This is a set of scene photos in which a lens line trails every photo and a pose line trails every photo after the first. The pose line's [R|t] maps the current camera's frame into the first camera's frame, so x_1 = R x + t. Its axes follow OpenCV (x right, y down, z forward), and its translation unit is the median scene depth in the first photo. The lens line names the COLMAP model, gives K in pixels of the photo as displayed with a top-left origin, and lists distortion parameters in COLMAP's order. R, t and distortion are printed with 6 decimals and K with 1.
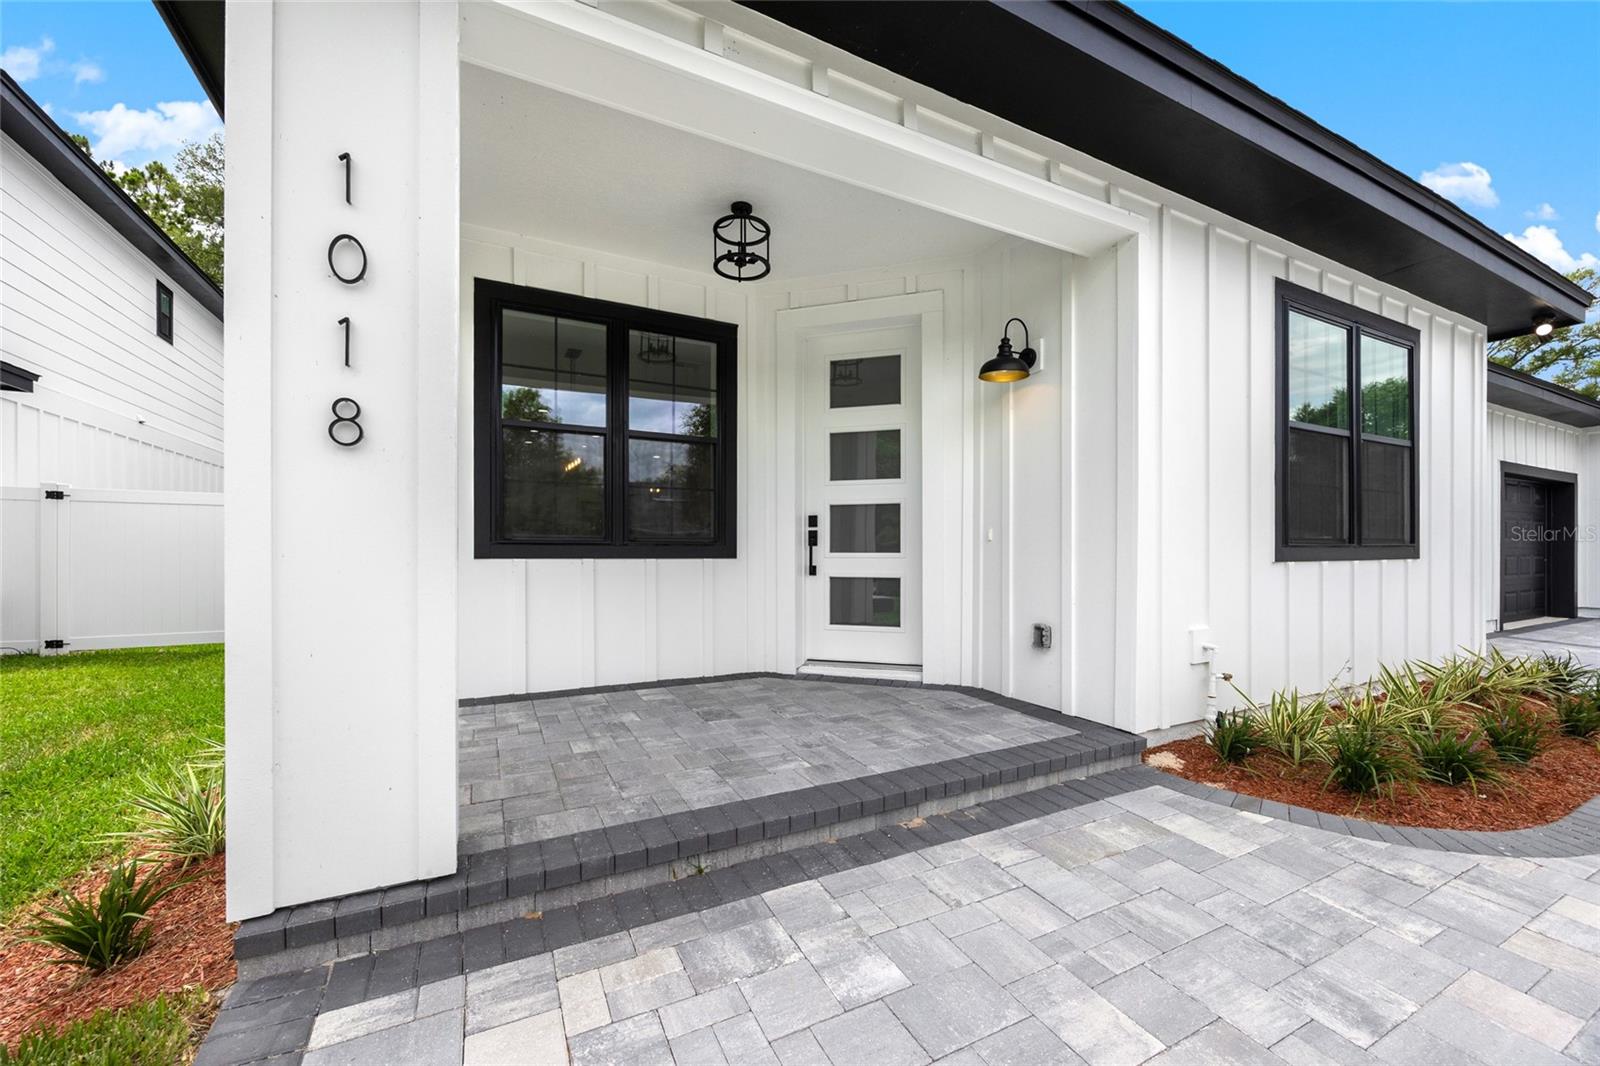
lens RADIAL K [[608.5, 0, 797.5], [0, 608.5, 546.2], [0, 0, 1]] dist [-0.000688, -0.001910]
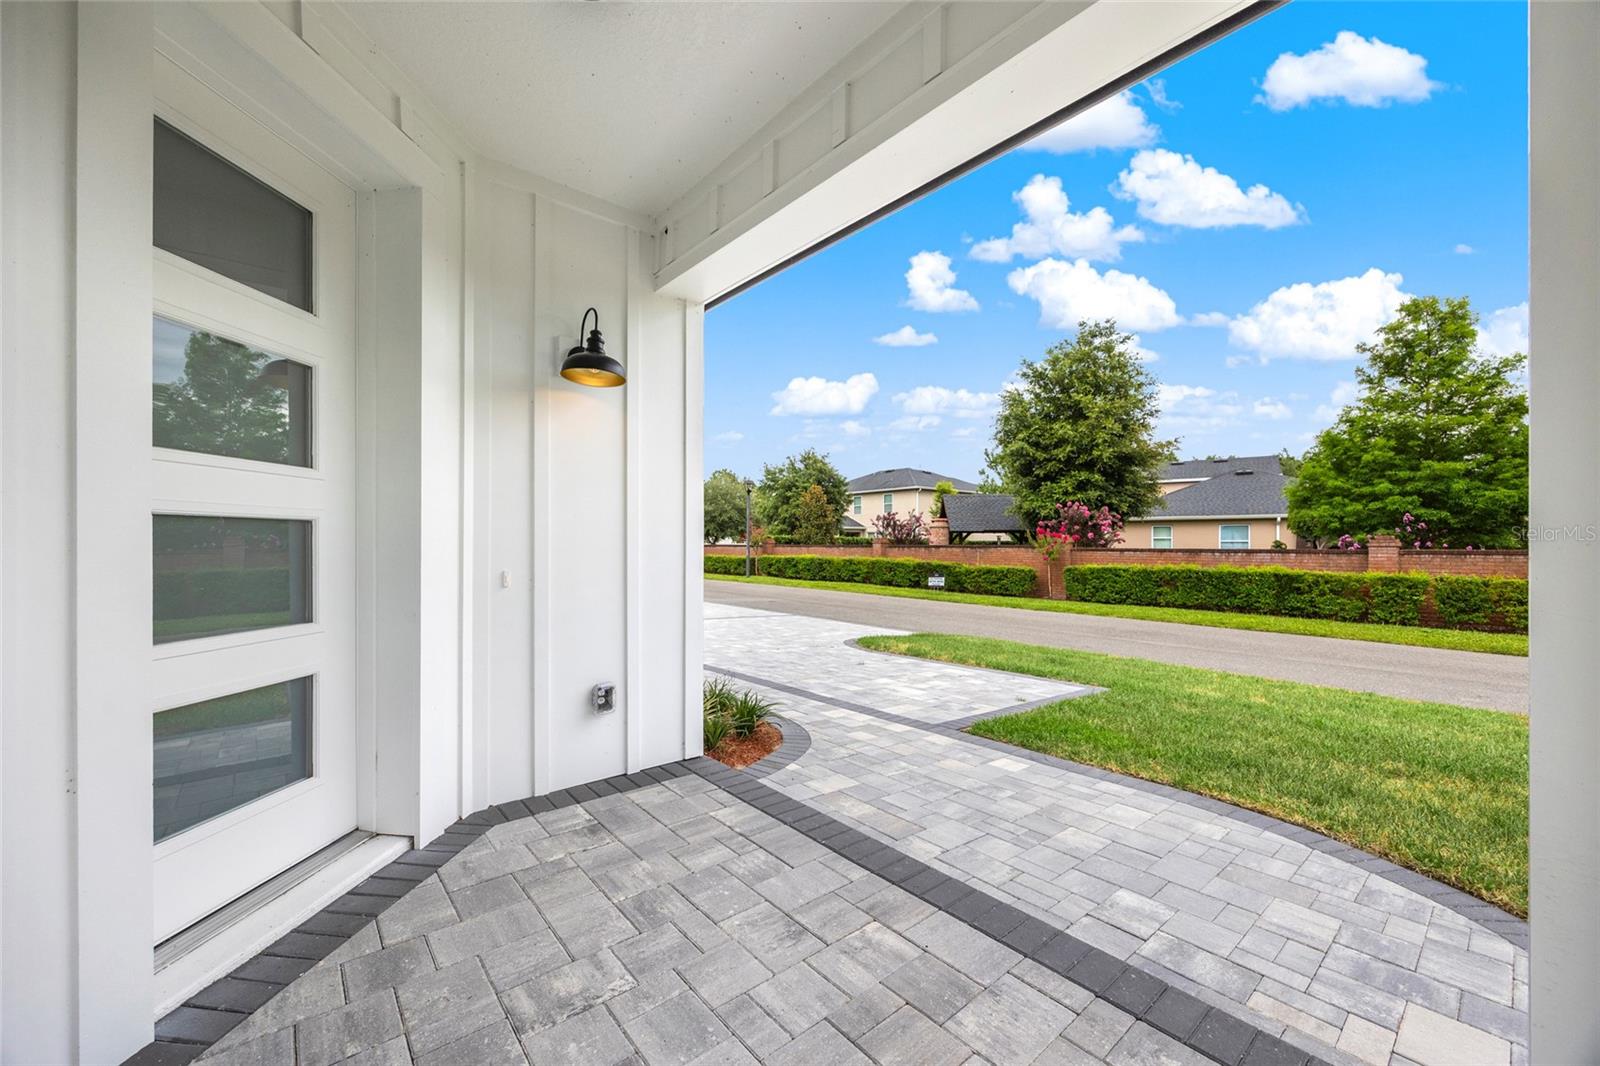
lens RADIAL K [[608.5, 0, 802.7], [0, 608.5, 545.0], [0, 0, 1]] dist [-0.000688, -0.001910]
pose [[-0.220499, 0.000652, 0.975387, -0.545474], [-0.005609, 0.999982, -0.001936, -0.073797], [-0.975371, -0.005898, -0.220491, 1.013423]]
